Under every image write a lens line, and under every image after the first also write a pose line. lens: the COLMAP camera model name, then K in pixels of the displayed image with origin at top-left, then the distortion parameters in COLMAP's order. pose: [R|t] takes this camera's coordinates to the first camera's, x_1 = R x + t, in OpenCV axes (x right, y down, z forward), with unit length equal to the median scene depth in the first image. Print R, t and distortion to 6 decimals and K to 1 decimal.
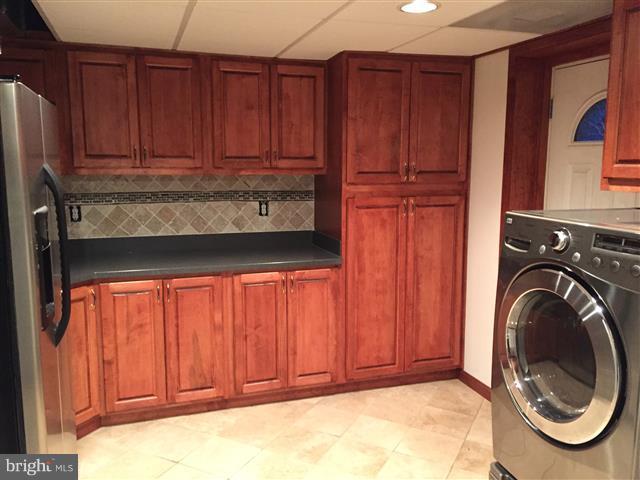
lens RADIAL K [[536.3, 0, 318.3], [0, 536.3, 237.4], [0, 0, 1]] dist [0.020569, 0.001390]
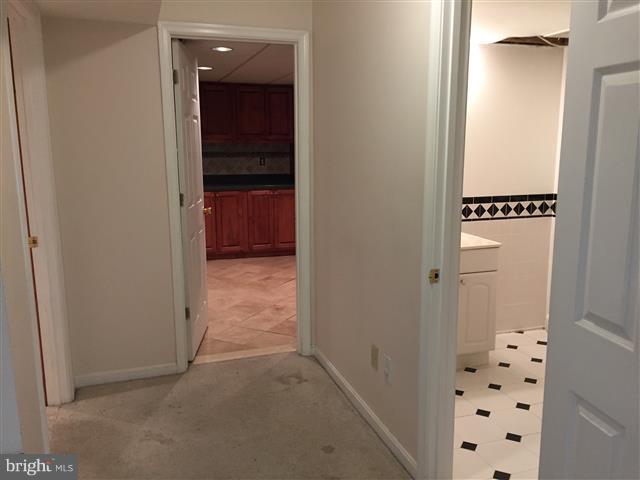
lens RADIAL K [[536.3, 0, 322.6], [0, 536.3, 242.4], [0, 0, 1]] dist [0.020569, 0.001390]
pose [[0.999996, -0.002557, -0.001273, 0.127307], [0.002613, 0.998930, 0.046168, 0.164640], [0.001153, -0.046171, 0.998933, -1.028718]]
